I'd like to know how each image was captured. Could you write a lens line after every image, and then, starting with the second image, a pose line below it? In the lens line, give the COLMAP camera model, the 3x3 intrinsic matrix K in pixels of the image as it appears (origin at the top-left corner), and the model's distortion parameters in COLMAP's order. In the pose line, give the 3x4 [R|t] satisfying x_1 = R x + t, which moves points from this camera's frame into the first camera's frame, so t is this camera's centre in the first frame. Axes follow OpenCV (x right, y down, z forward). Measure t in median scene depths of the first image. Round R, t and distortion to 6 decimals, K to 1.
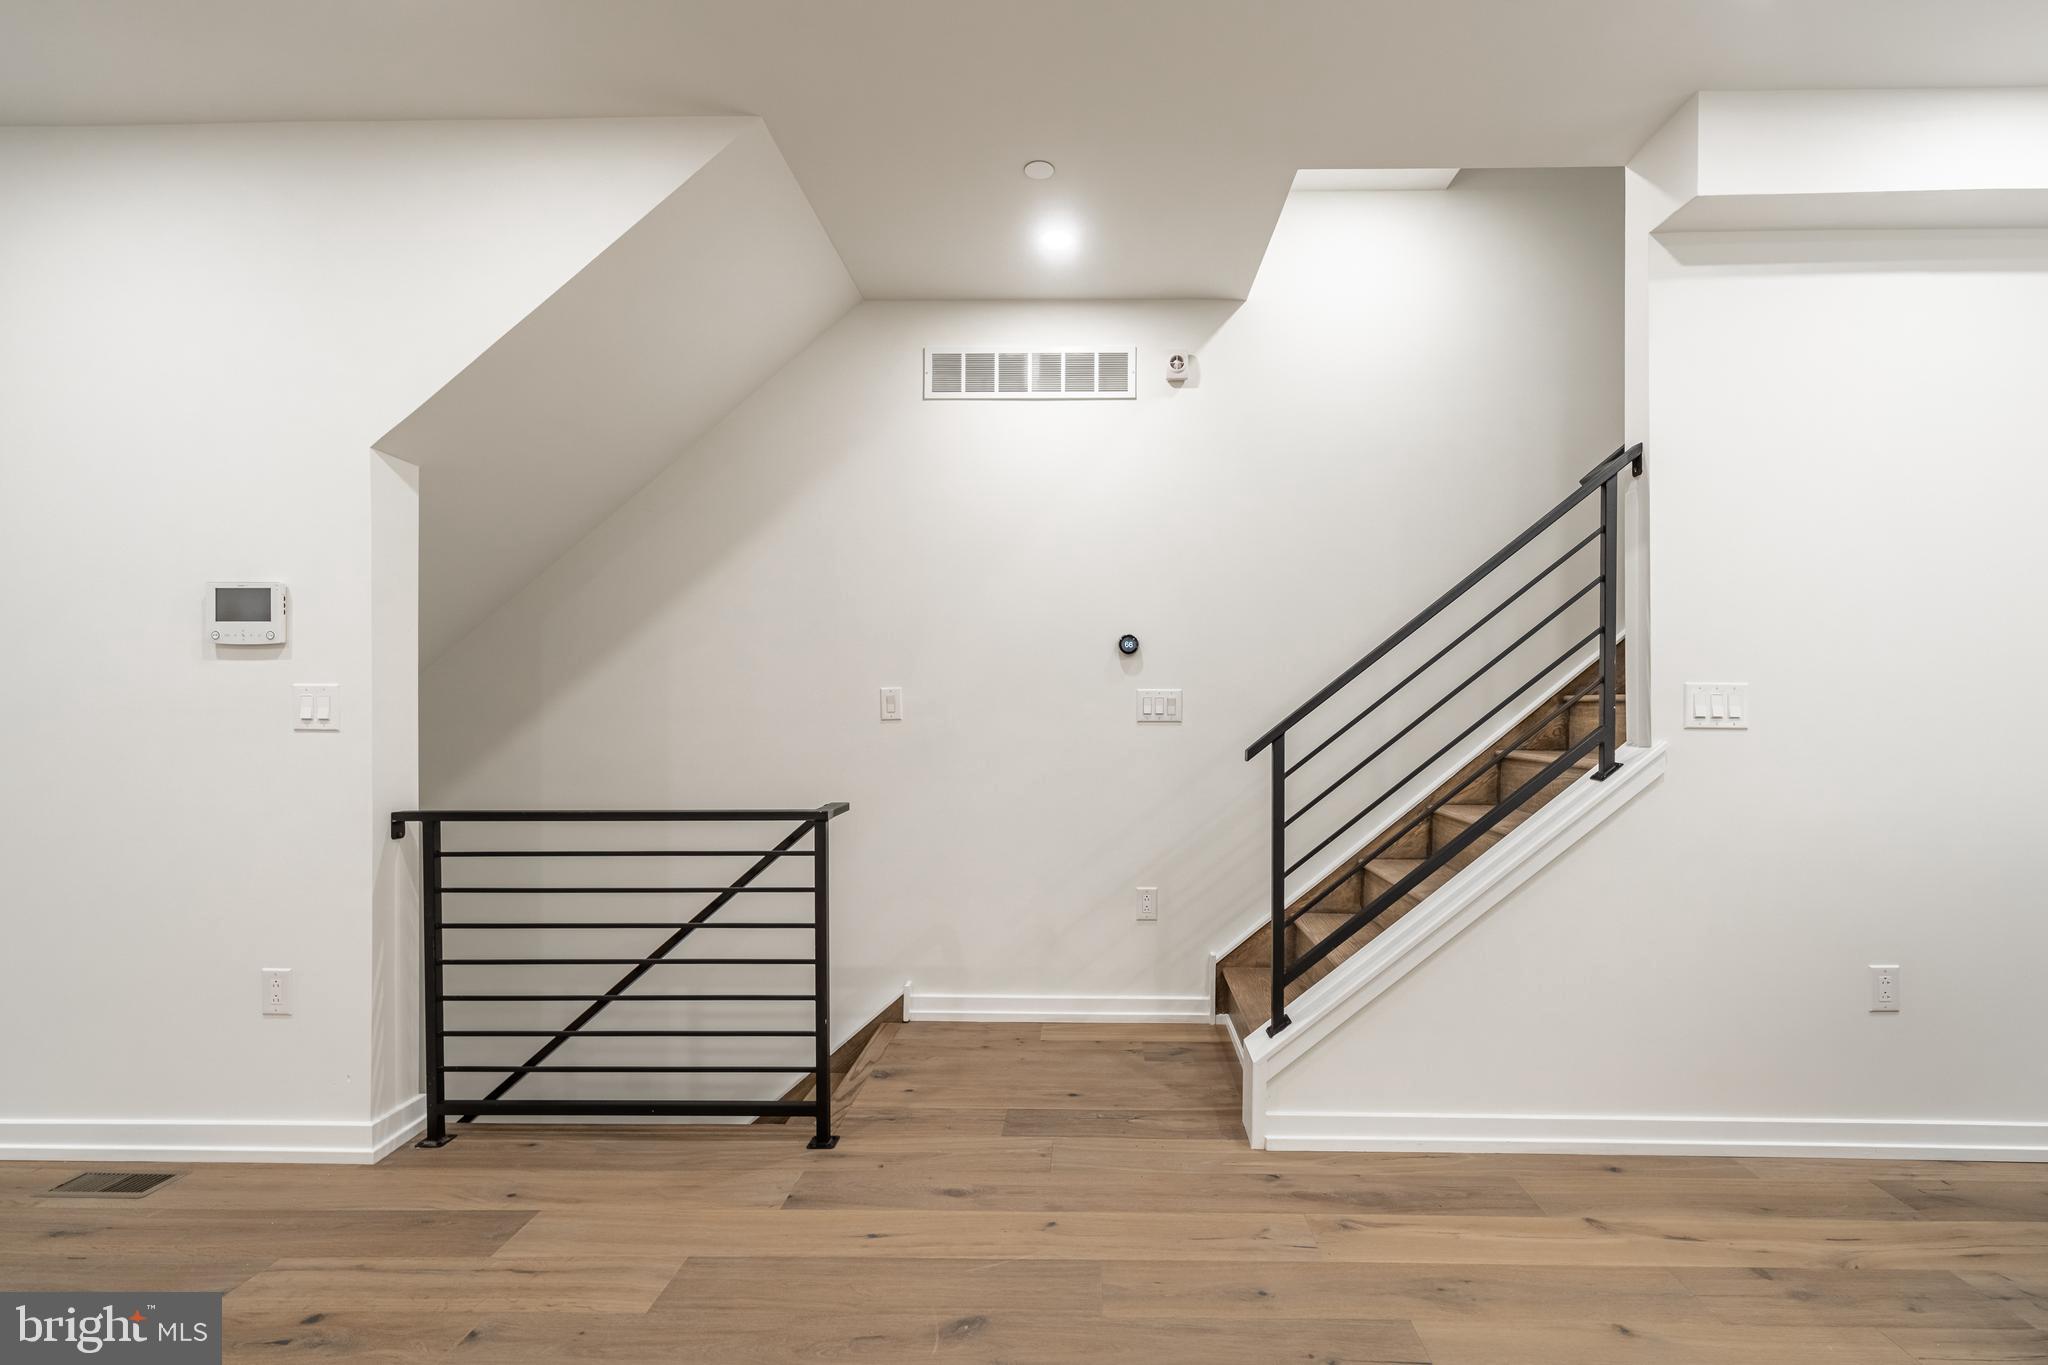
lens RADIAL K [[940.9, 0, 1022.6], [0, 940.9, 708.0], [0, 0, 1]] dist [-0.009590, 0.003143]
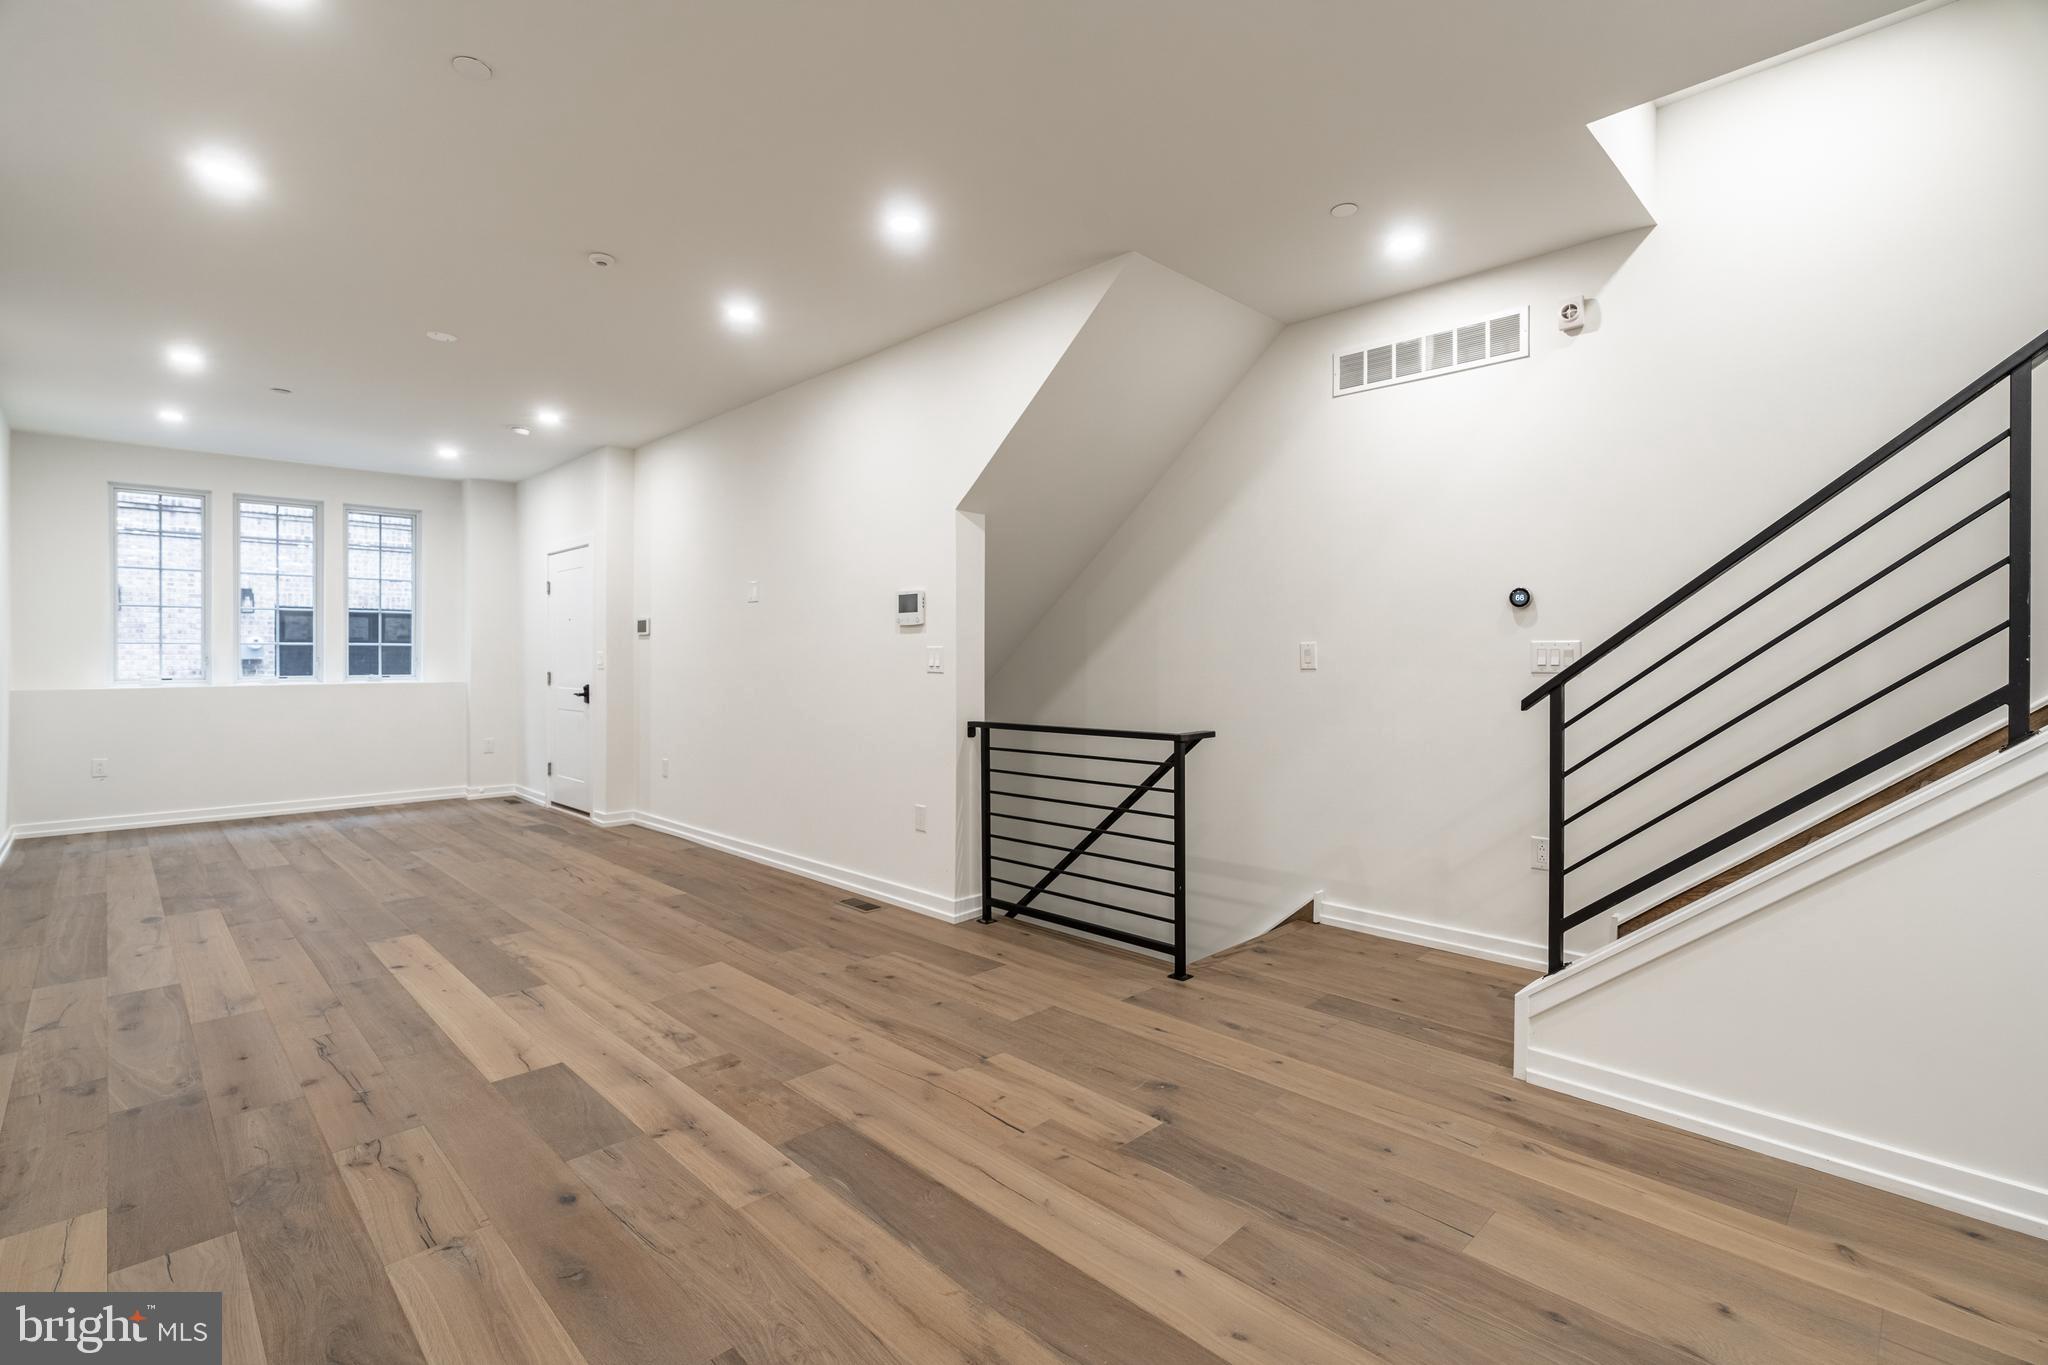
lens RADIAL K [[940.9, 0, 1032.0], [0, 940.9, 640.9], [0, 0, 1]] dist [-0.009590, 0.003143]
pose [[0.713061, -0.014500, -0.700952, 0.610389], [0.002089, 0.999826, -0.018558, -0.002455], [0.701099, 0.011769, 0.712967, -0.138270]]
